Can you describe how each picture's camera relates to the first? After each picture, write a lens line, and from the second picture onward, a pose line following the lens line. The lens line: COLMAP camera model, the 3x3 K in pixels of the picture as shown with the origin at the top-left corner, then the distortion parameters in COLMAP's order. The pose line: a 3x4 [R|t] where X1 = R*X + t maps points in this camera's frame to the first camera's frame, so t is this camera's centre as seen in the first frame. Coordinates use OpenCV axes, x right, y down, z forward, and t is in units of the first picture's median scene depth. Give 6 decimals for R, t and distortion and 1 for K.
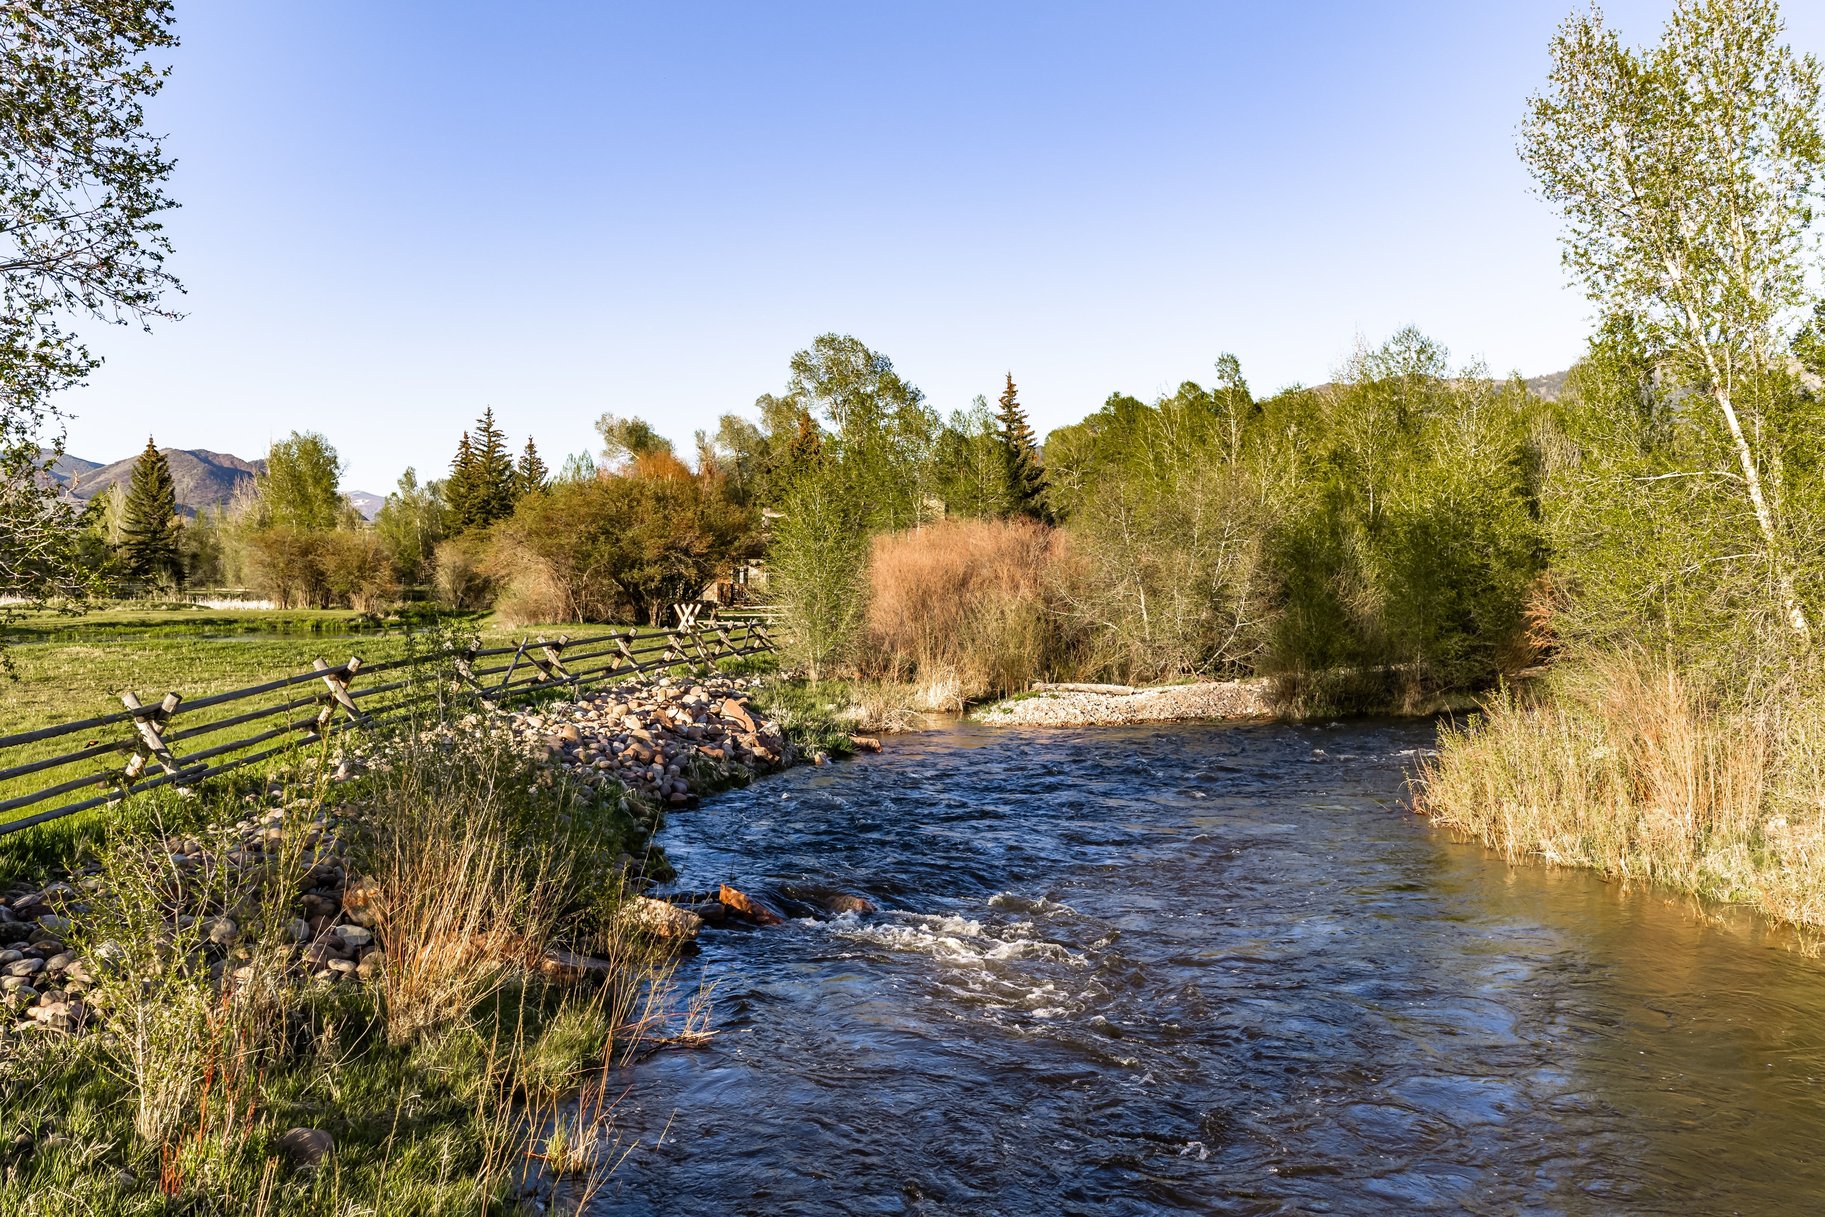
lens RADIAL K [[1466.7, 0, 912.5], [0, 1466.7, 608.5], [0, 0, 1]] dist [0.078096, -0.012324]
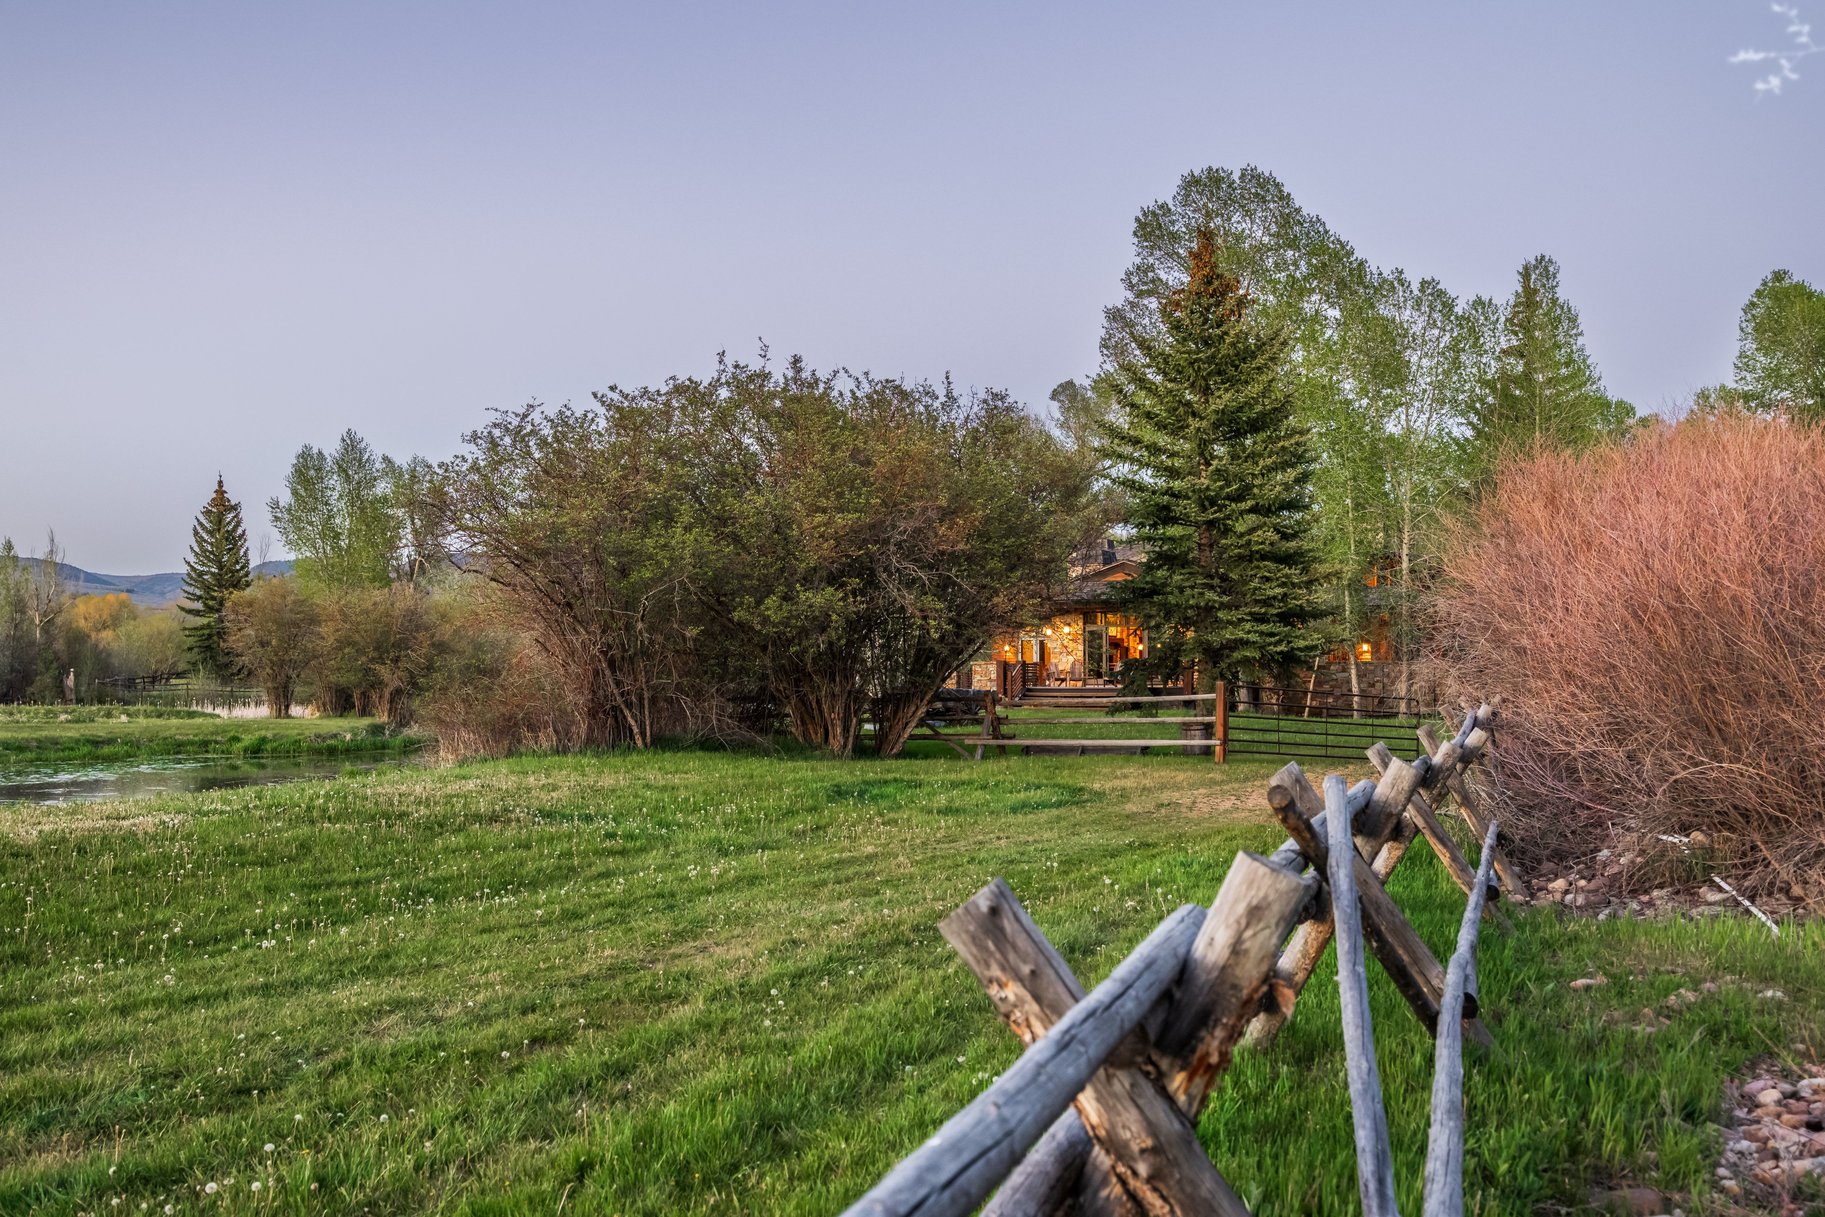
lens RADIAL K [[1466.7, 0, 912.5], [0, 1466.7, 608.5], [0, 0, 1]] dist [0.078096, -0.012324]
pose [[0.982033, -0.024355, -0.187131, -0.065223], [0.011707, 0.997589, -0.068399, 0.000689], [0.188346, 0.064979, 0.979951, 0.483958]]
